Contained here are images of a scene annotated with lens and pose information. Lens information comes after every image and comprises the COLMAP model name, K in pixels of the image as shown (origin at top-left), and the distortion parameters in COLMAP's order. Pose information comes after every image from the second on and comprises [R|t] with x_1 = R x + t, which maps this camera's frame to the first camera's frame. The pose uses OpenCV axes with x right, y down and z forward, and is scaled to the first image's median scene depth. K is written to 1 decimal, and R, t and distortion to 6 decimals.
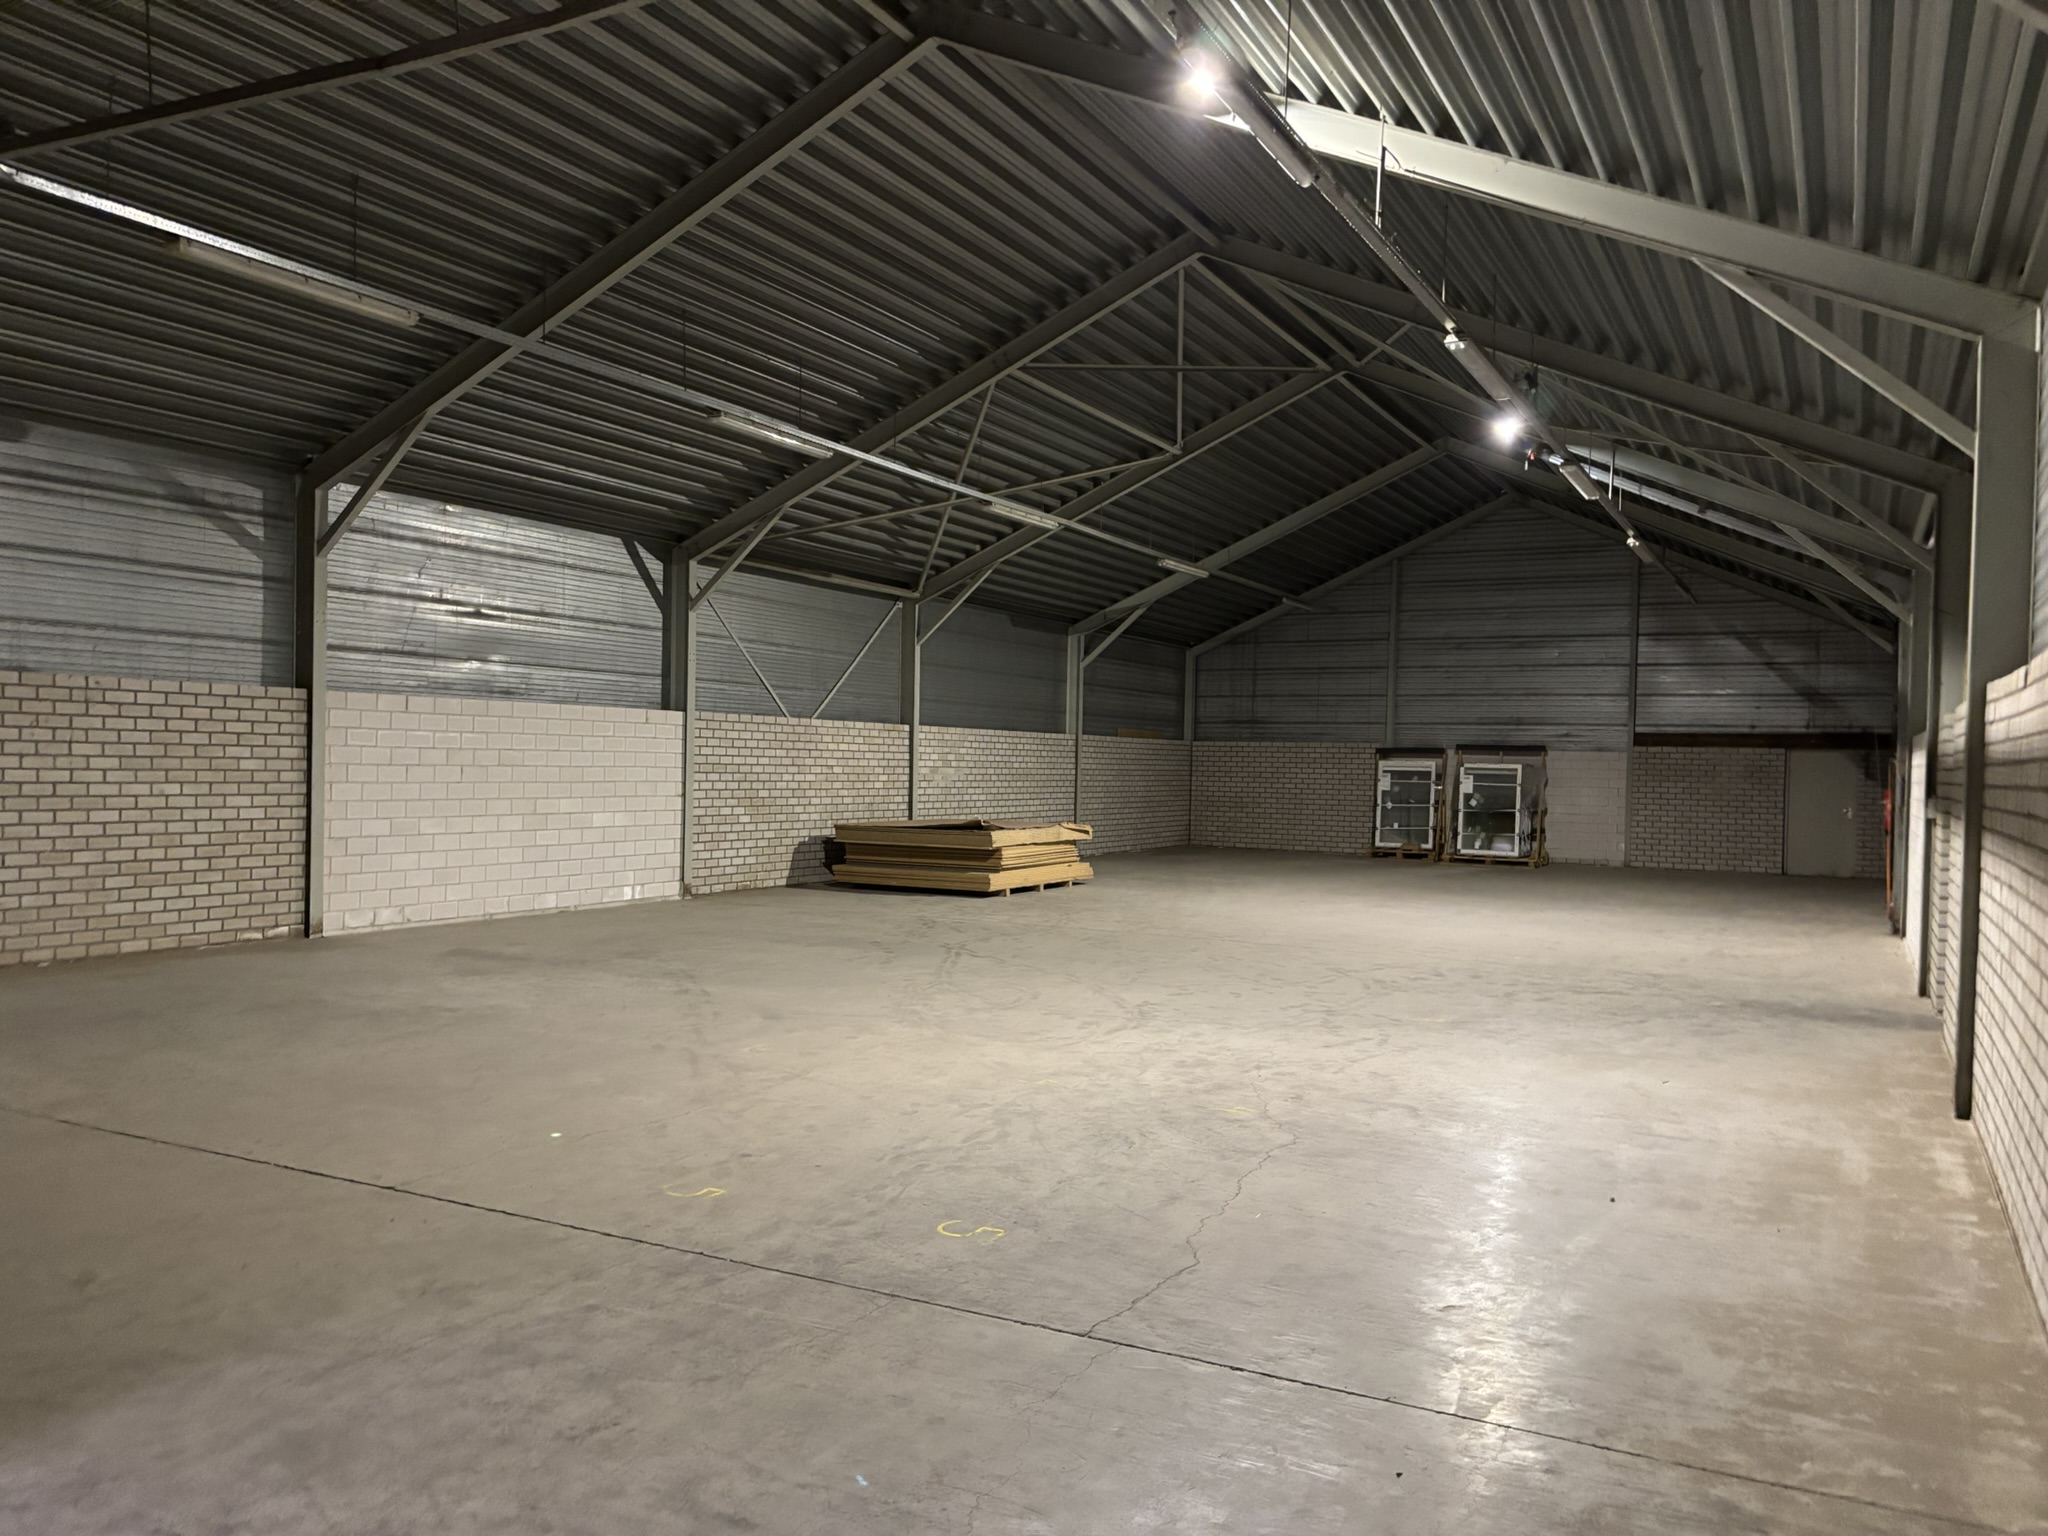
lens RADIAL K [[1535.9, 0, 1029.7], [0, 1535.9, 780.3], [0, 0, 1]] dist [0.063114, -0.071561]
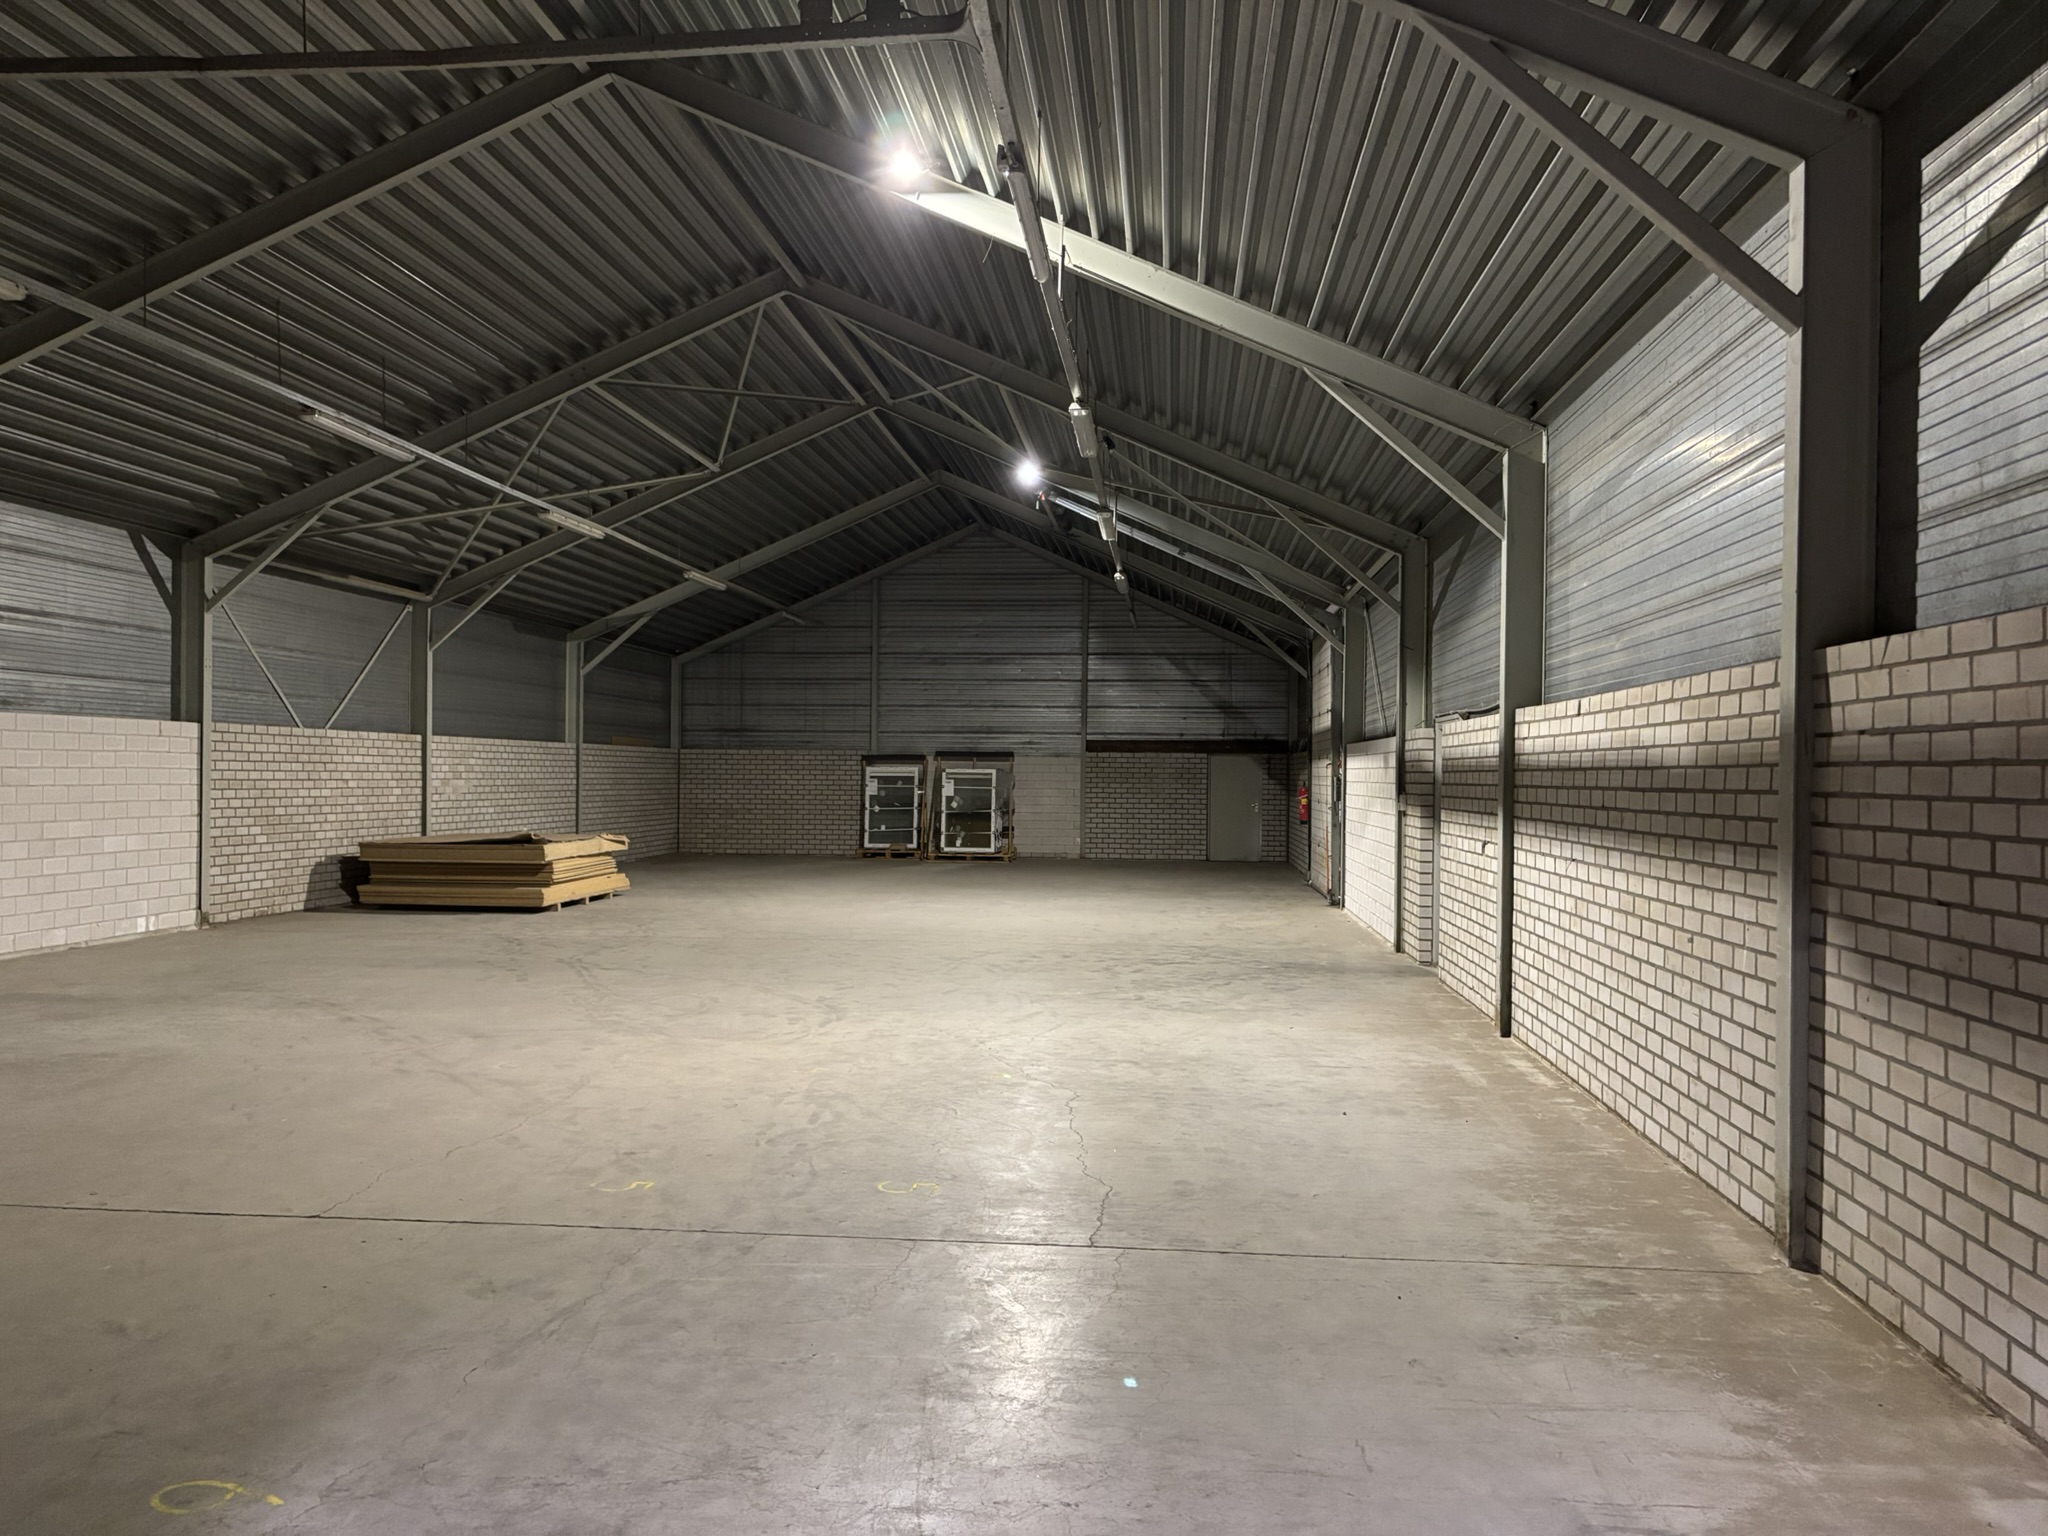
lens RADIAL K [[1535.9, 0, 1010.9], [0, 1535.9, 781.3], [0, 0, 1]] dist [0.063114, -0.071561]
pose [[0.927727, -0.014347, 0.372985, -0.083237], [0.015127, 0.999885, 0.000836, -0.002451], [-0.372954, 0.004866, 0.927837, -0.021272]]
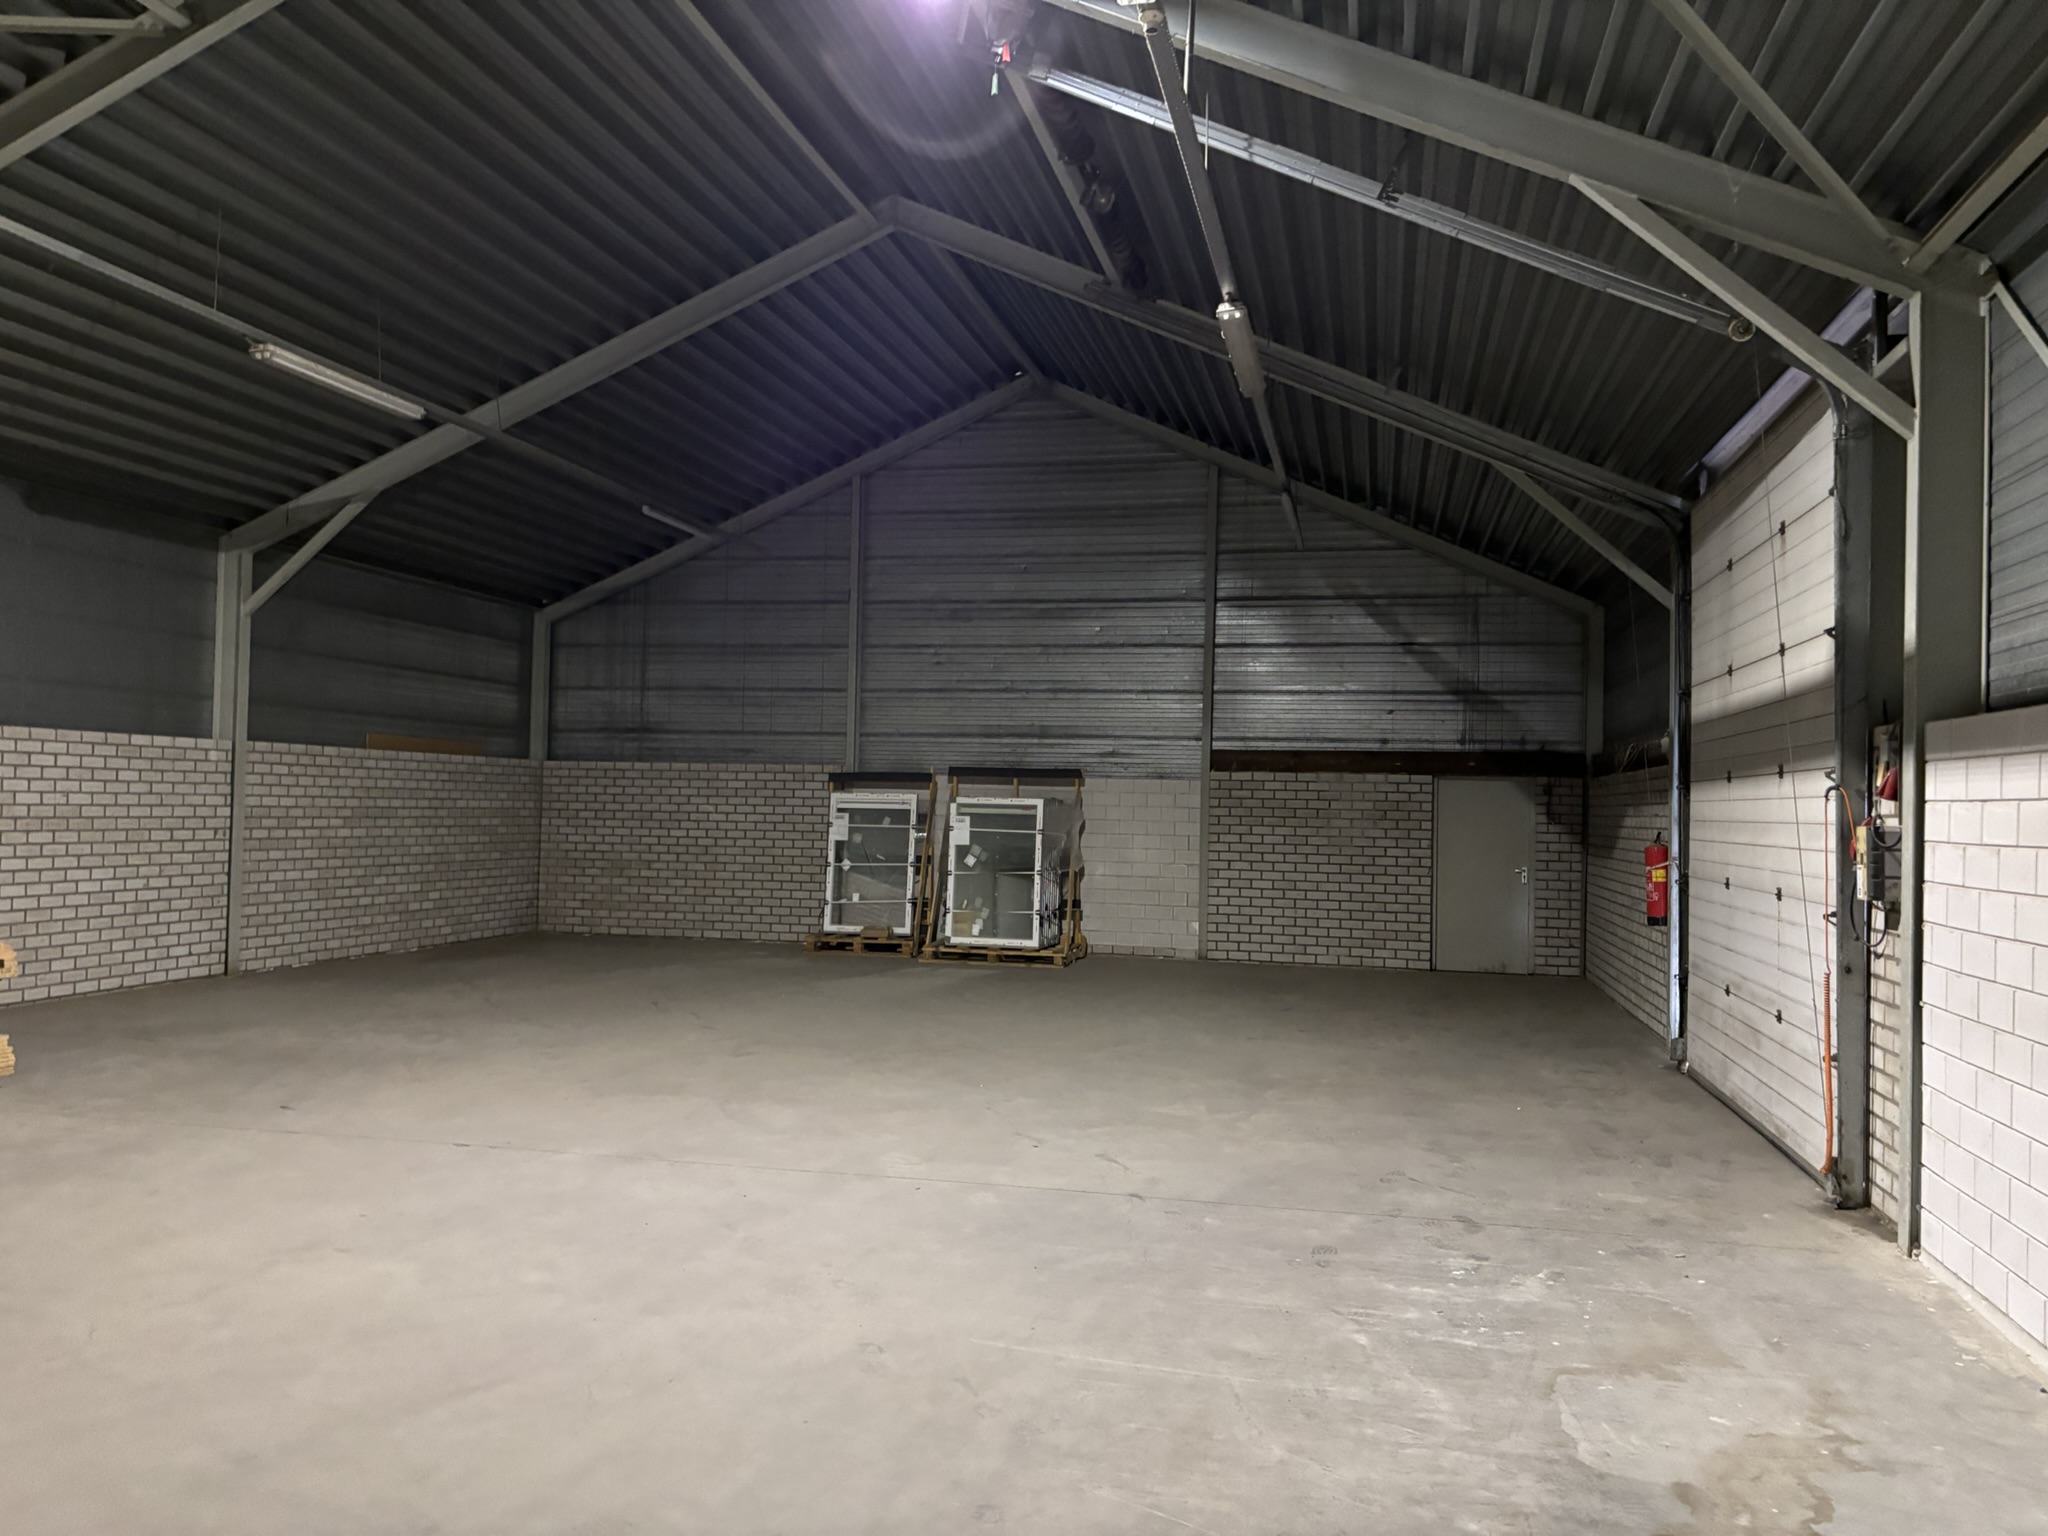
lens RADIAL K [[1535.9, 0, 1004.1], [0, 1535.9, 786.2], [0, 0, 1]] dist [0.063114, -0.071561]
pose [[0.968426, 0.003906, 0.249269, 0.154691], [0.001281, 0.999786, -0.020643, -0.002753], [-0.249297, 0.020311, 0.968214, 0.421978]]
